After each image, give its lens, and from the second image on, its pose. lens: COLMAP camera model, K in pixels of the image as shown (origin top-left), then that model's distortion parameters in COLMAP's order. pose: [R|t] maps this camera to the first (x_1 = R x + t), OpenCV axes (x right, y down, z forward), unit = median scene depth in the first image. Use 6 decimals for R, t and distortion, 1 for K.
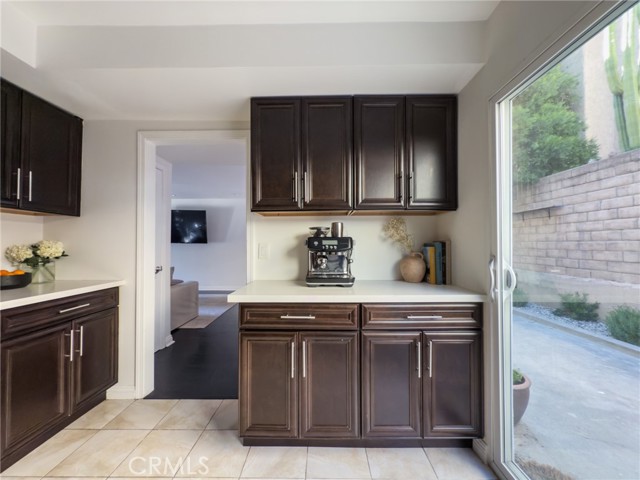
lens RADIAL K [[256.4, 0, 320.0], [0, 256.4, 241.0], [0, 0, 1]] dist [-0.000996, 0.000559]
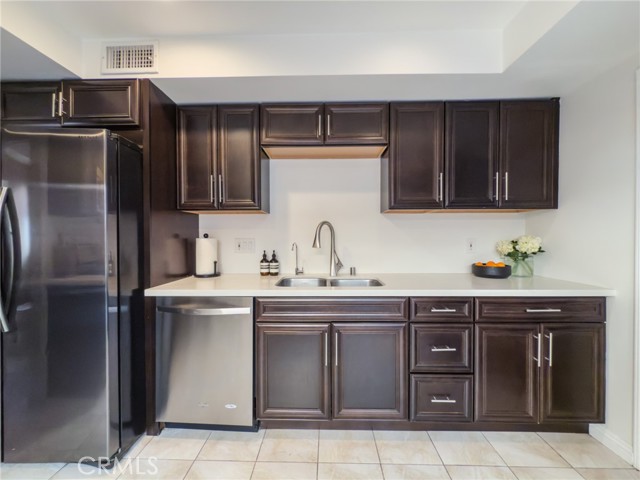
lens RADIAL K [[256.4, 0, 320.2], [0, 256.4, 240.1], [0, 0, 1]] dist [-0.000996, 0.000559]
pose [[-0.009537, 0.010028, -0.999904, -0.036904], [0.016727, 0.999811, 0.009868, -0.009500], [0.999815, -0.016632, -0.009703, 0.199865]]
